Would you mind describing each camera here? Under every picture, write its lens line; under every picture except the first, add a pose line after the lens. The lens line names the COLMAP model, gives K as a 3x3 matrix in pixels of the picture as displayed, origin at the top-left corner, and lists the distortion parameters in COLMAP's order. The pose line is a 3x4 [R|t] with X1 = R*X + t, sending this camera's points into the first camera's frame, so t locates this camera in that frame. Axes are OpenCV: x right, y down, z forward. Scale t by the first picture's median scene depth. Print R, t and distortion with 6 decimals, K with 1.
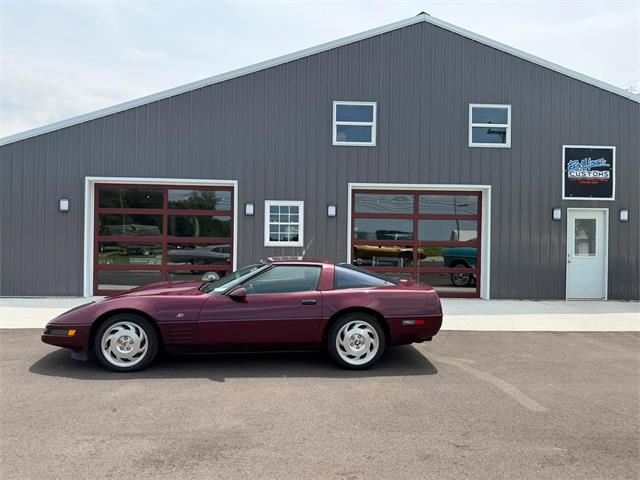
lens RADIAL K [[467.3, 0, 320.0], [0, 467.3, 240.0], [0, 0, 1]] dist [0.109248, -0.203826]
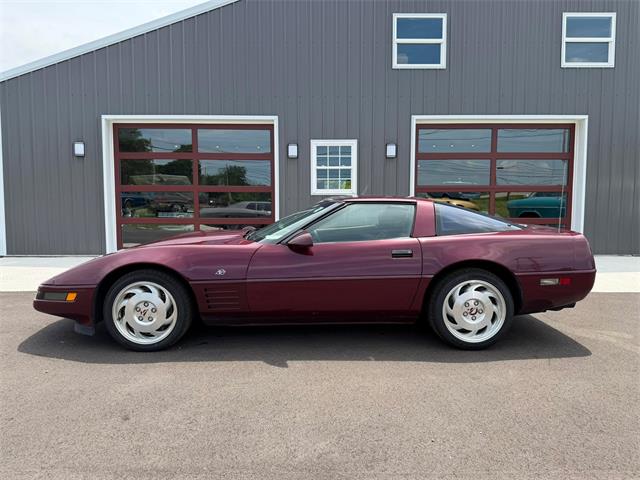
lens RADIAL K [[467.3, 0, 320.0], [0, 467.3, 240.0], [0, 0, 1]] dist [0.109248, -0.203826]
pose [[0.998002, -0.009621, -0.062440, -0.099303], [0.014464, 0.996880, 0.077593, 0.056741], [0.061499, -0.078341, 0.995028, 0.301993]]
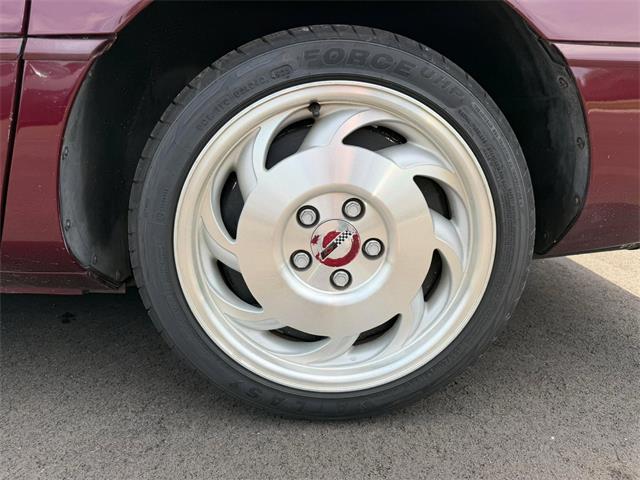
lens RADIAL K [[467.3, 0, 320.0], [0, 467.3, 240.0], [0, 0, 1]] dist [0.109248, -0.203826]
pose [[0.999182, 0.009234, -0.039365, 0.078676], [0.000009, 0.973522, 0.228592, 0.181273], [0.040433, -0.228405, 0.972726, 0.851052]]
